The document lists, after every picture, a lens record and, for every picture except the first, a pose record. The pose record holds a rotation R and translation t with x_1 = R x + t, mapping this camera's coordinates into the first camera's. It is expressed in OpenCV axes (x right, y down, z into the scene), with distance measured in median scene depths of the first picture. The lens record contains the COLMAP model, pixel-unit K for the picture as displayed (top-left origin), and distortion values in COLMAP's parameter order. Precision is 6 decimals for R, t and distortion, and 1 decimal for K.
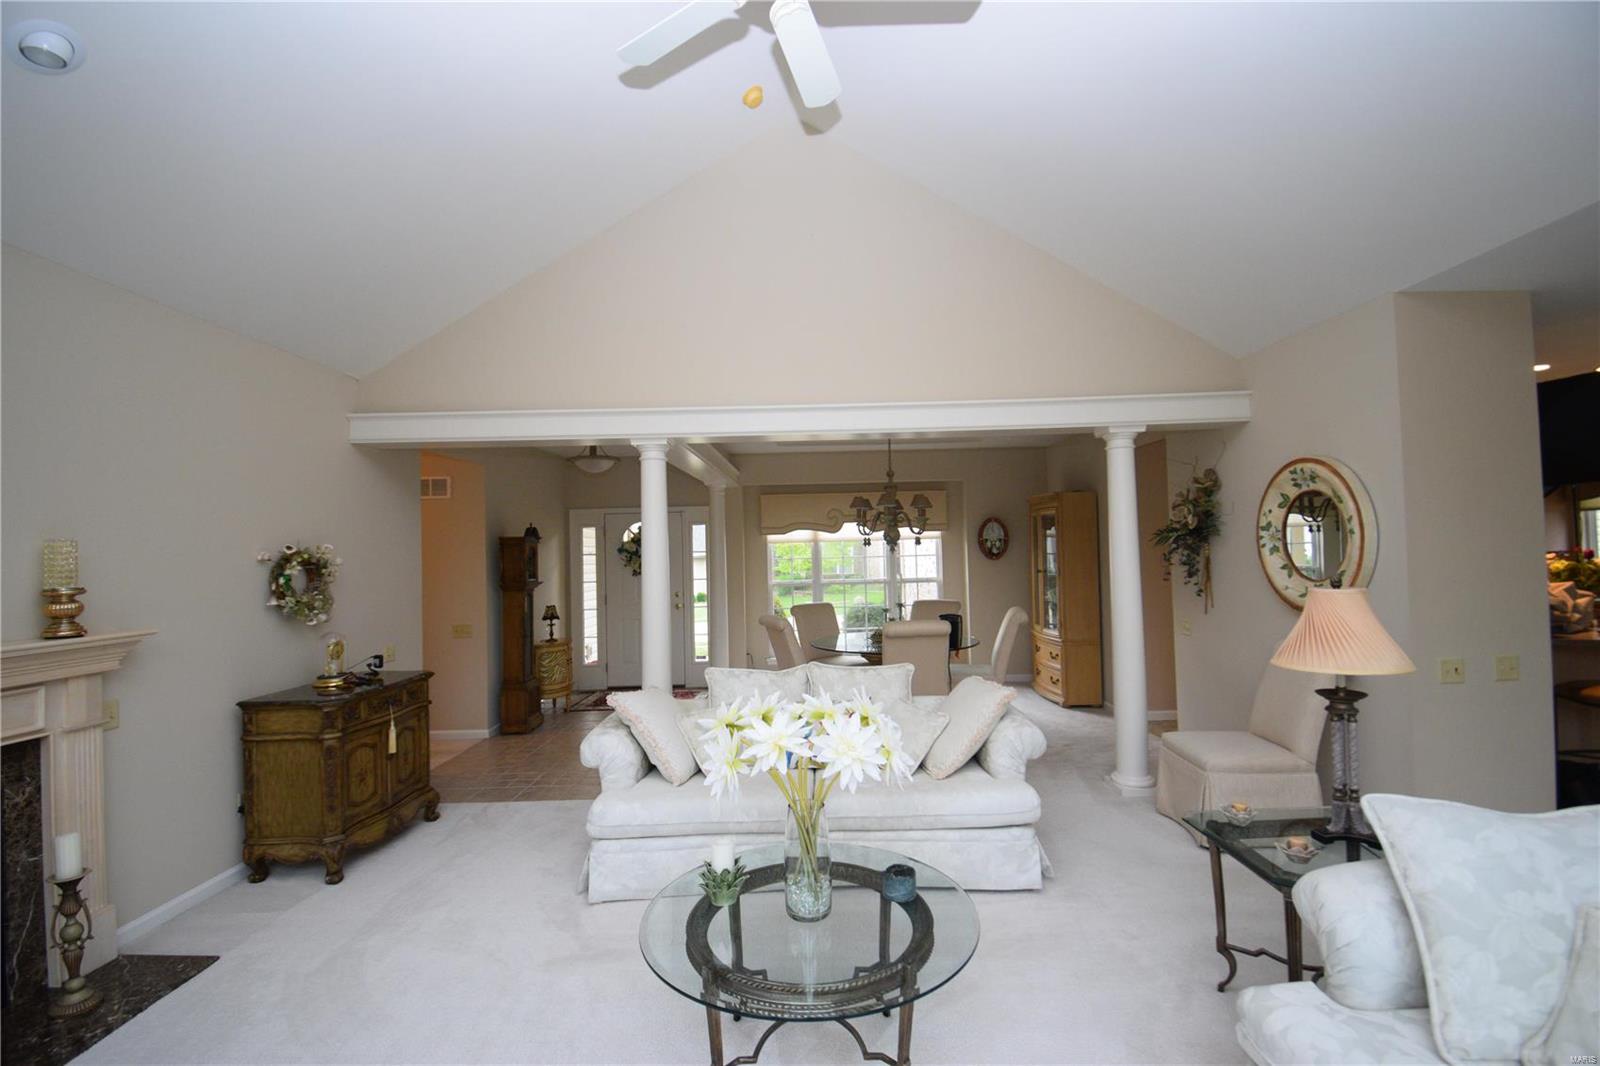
lens RADIAL K [[717.7, 0, 807.7], [0, 717.7, 530.3], [0, 0, 1]] dist [0.018629, -0.023181]
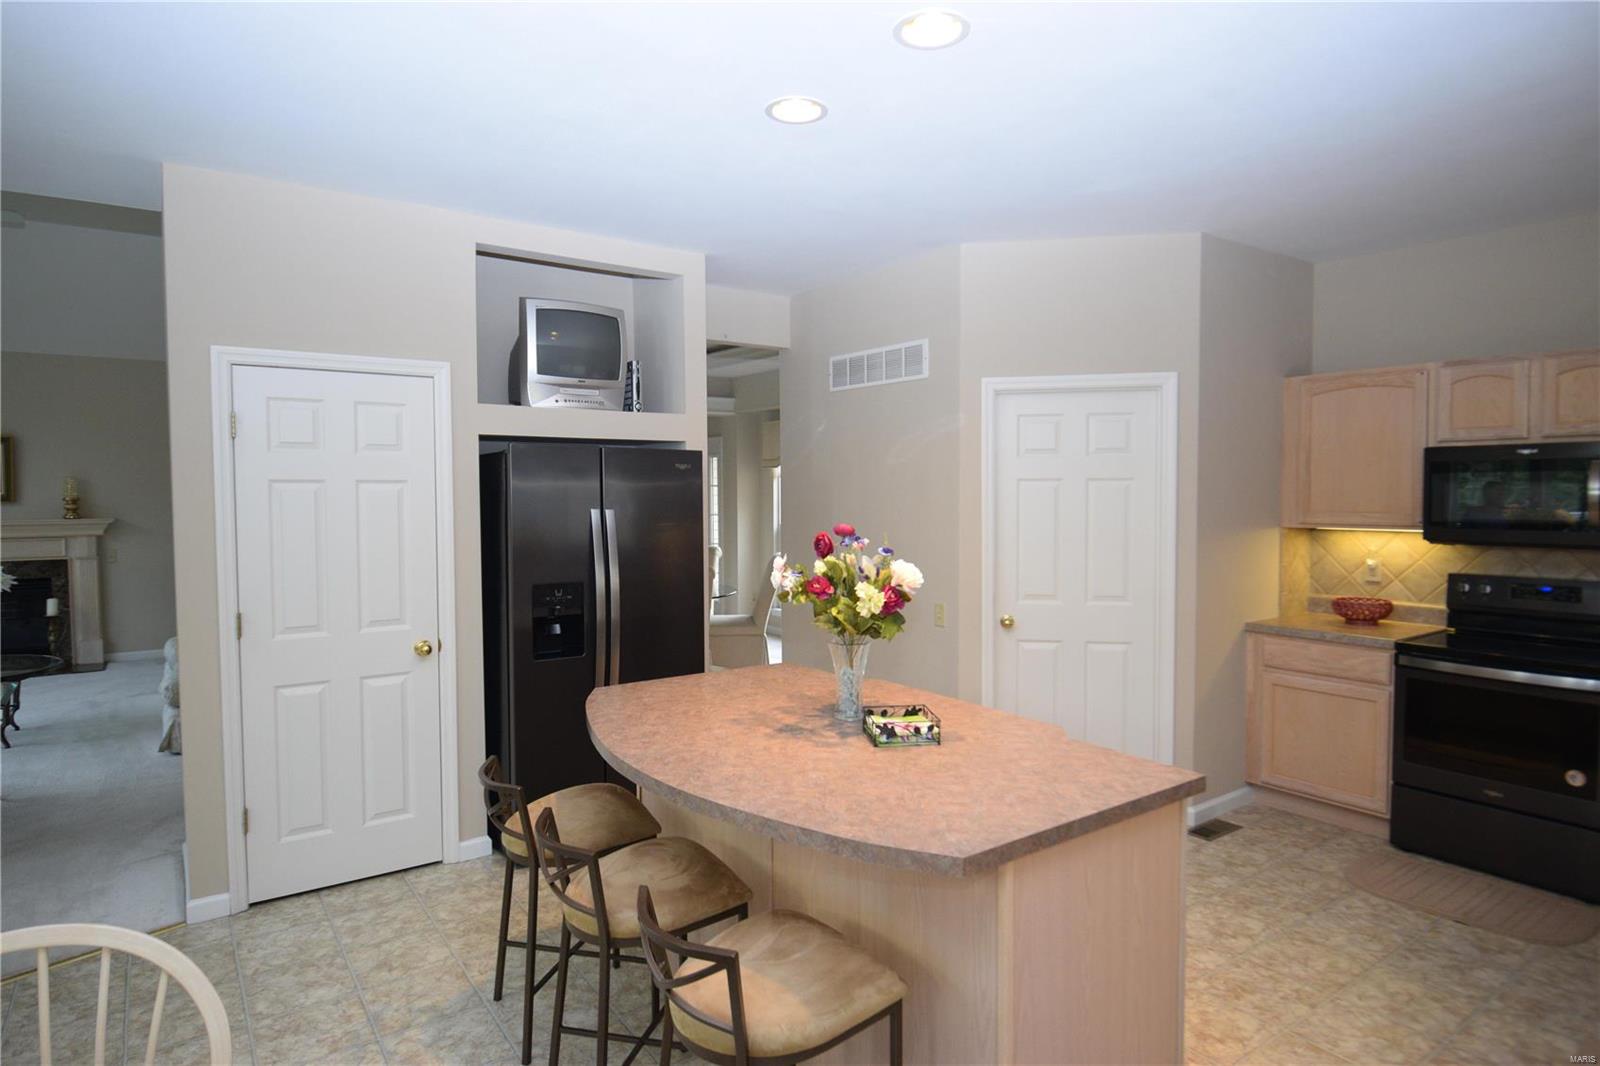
lens RADIAL K [[894.8, 0, 809.5], [0, 894.8, 530.2], [0, 0, 1]] dist [0.017242, -0.030083]
pose [[0.587069, 0.062380, -0.807130, 1.493607], [0.009464, 0.996430, 0.083893, -0.017266], [0.809482, -0.056890, 0.584382, 0.684450]]
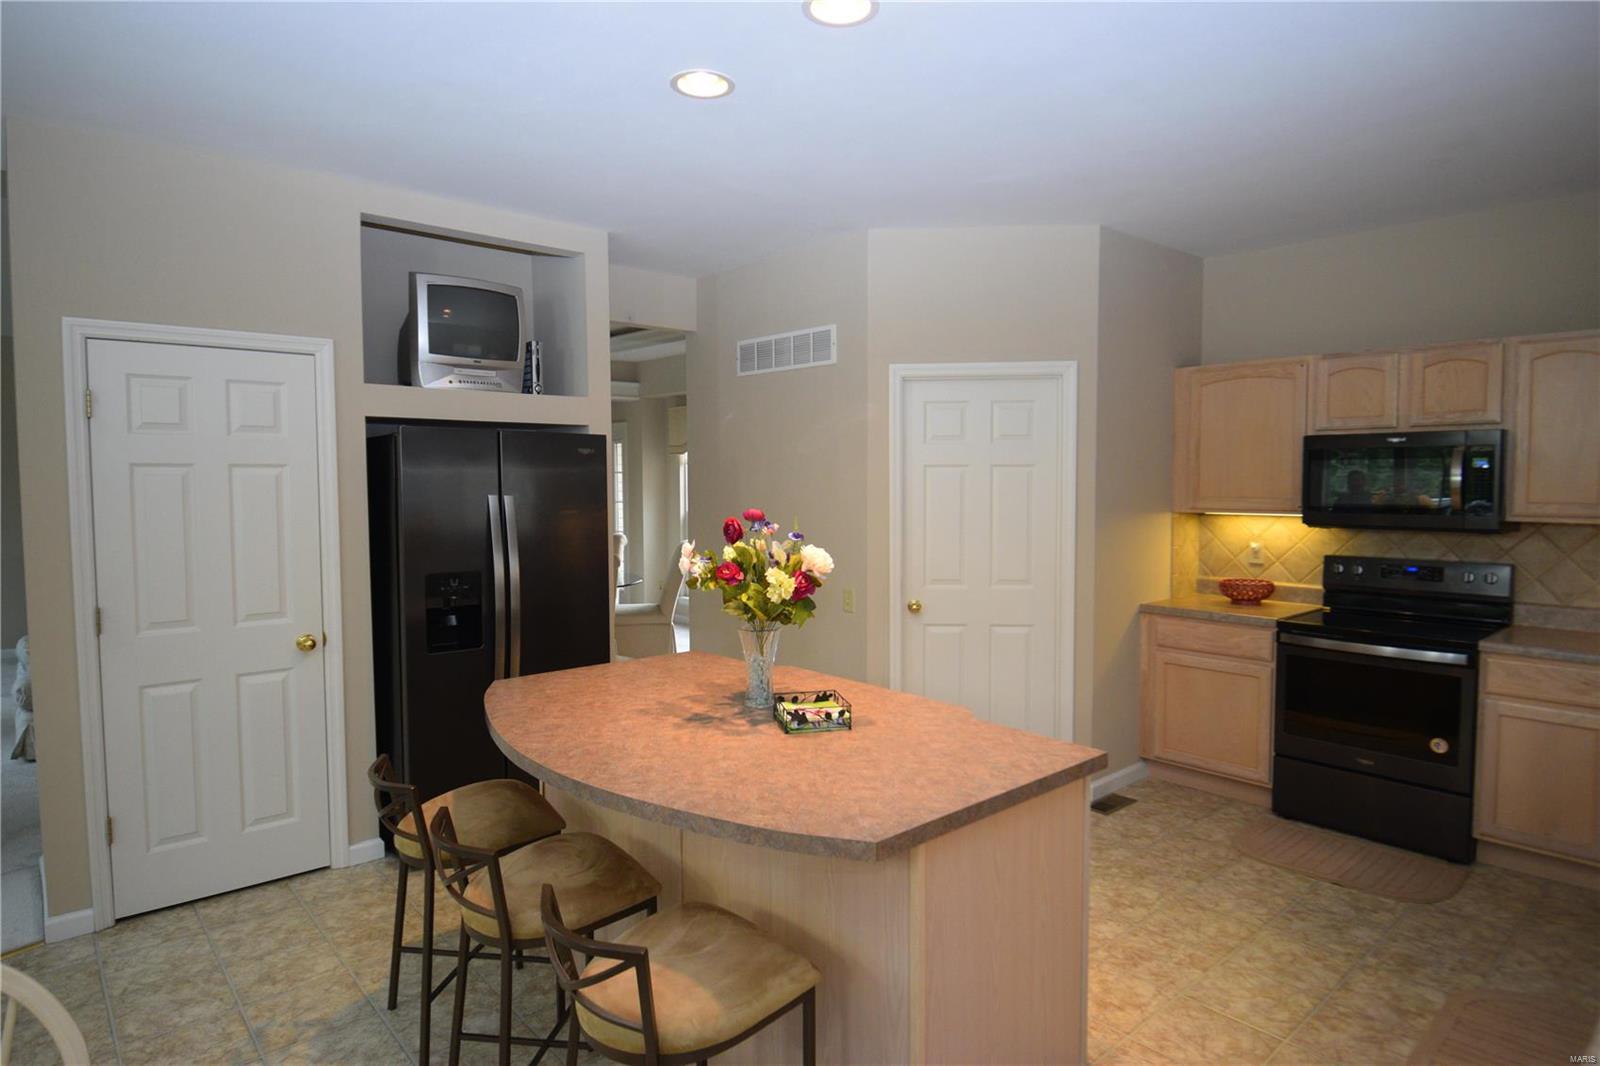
lens RADIAL K [[894.8, 0, 809.5], [0, 894.8, 530.2], [0, 0, 1]] dist [0.017242, -0.030083]
pose [[0.667520, 0.070336, -0.741262, 1.487048], [0.004038, 0.995172, 0.098065, -0.014975], [0.744581, -0.068454, 0.664013, 0.687853]]
